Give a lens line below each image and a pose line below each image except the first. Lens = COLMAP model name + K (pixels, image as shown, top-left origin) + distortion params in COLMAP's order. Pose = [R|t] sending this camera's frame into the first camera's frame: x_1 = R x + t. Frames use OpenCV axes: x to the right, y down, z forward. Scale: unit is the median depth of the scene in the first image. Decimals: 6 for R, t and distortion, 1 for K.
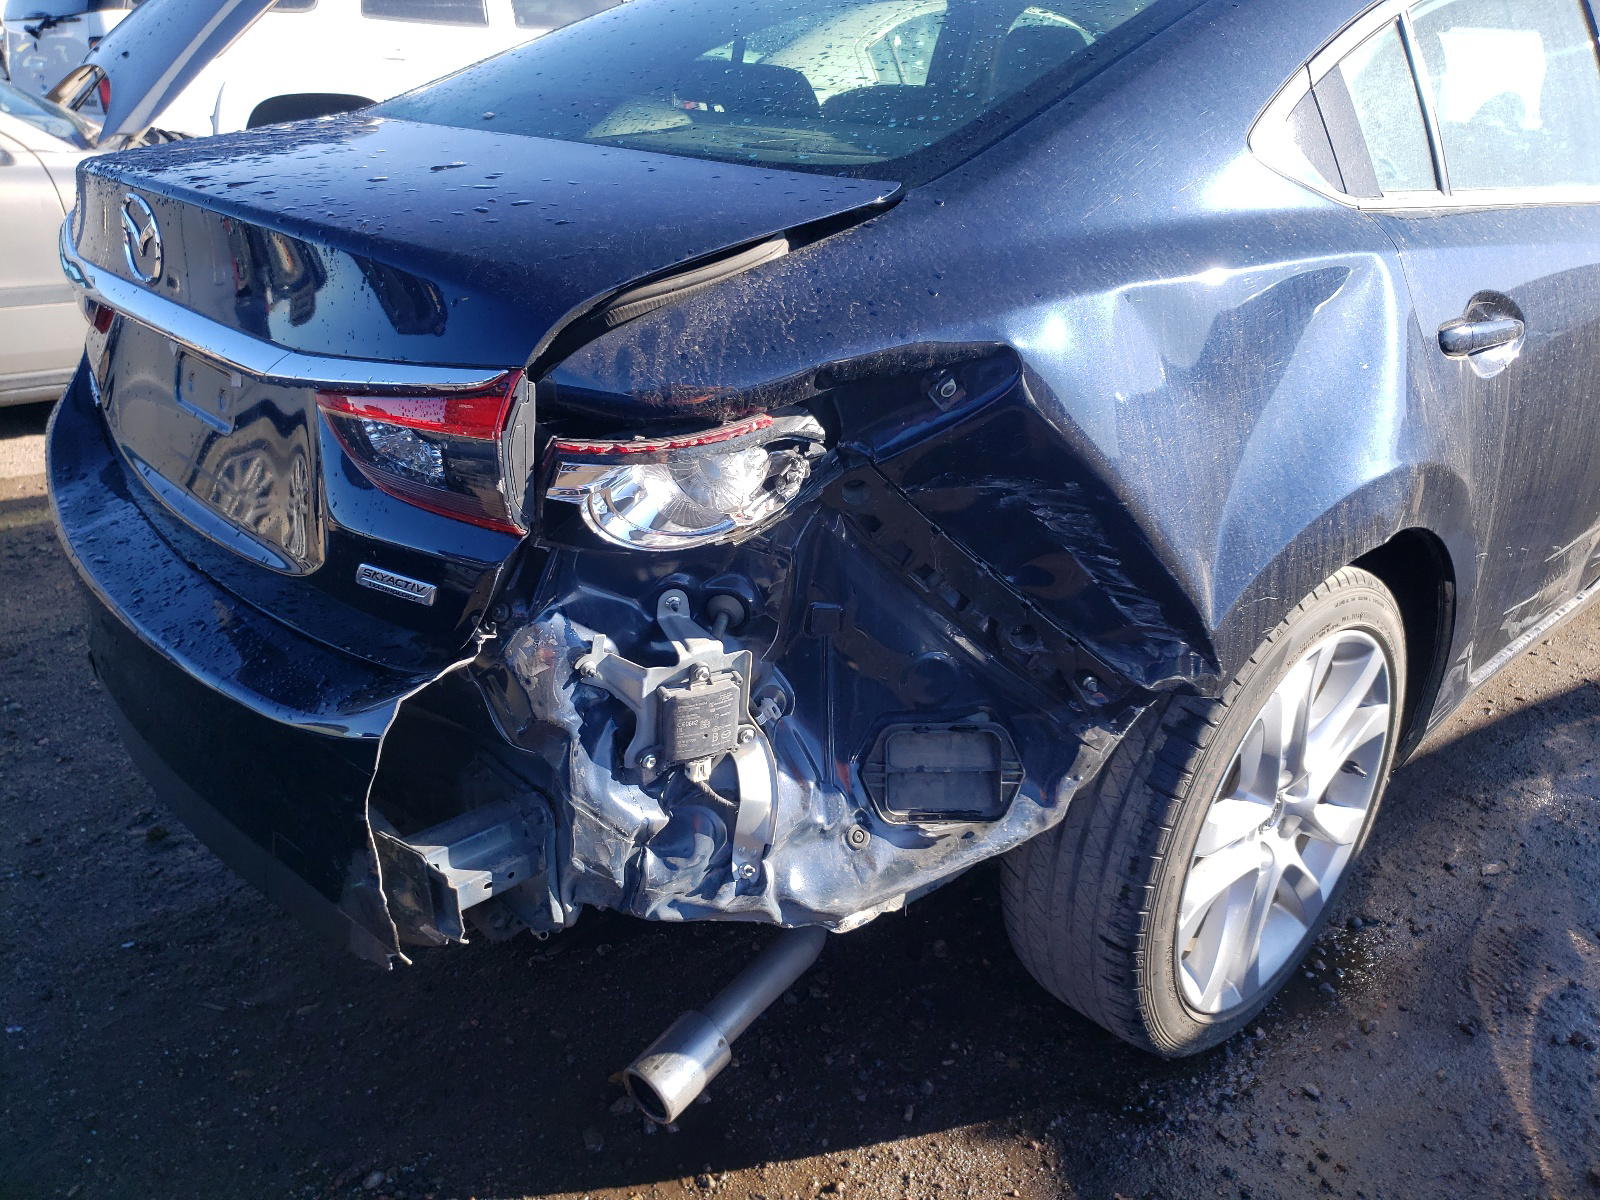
lens RADIAL K [[1274.7, 0, 800.0], [0, 1274.7, 600.0], [0, 0, 1]] dist [0.068486, -0.096940]
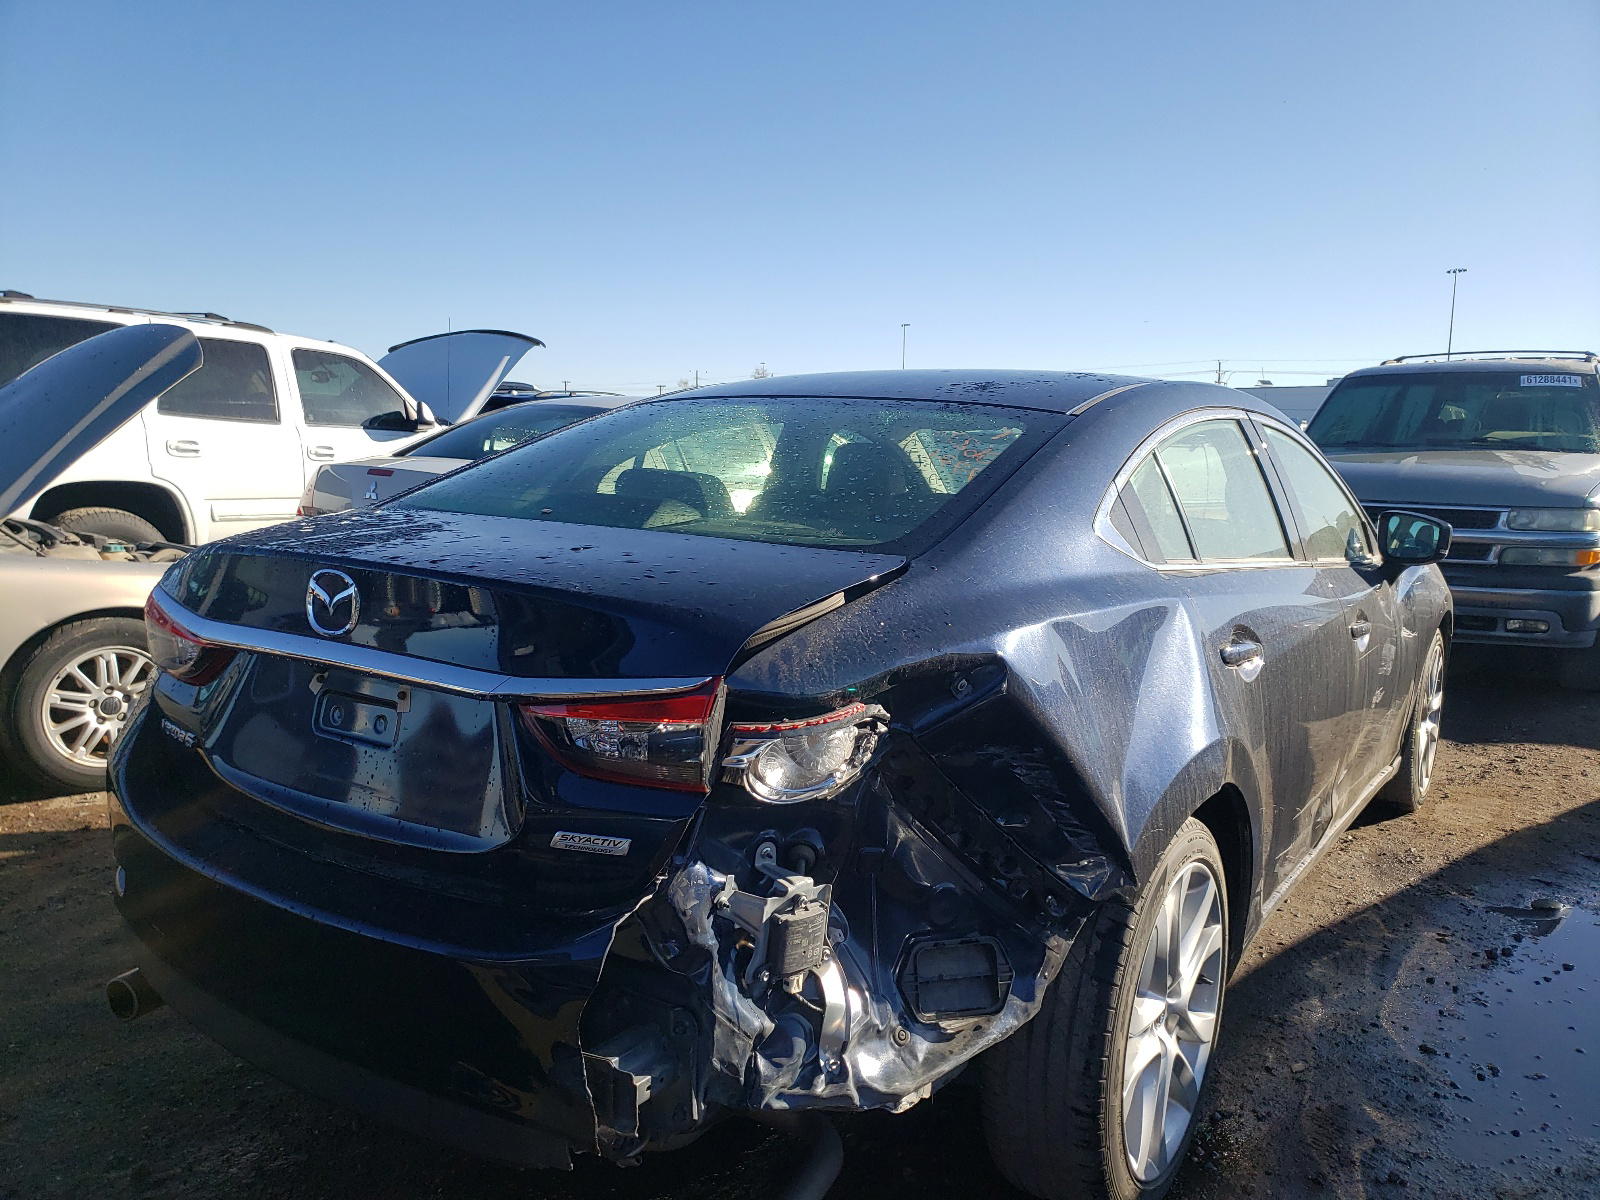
lens RADIAL K [[1372.0, 0, 800.0], [0, 1372.0, 600.0], [0, 0, 1]] dist [0.005966, 0.009245]
pose [[0.965748, -0.015463, 0.259023, -0.416583], [0.088168, 0.958386, -0.271518, 0.135096], [-0.244045, 0.285055, 0.926923, -0.395534]]
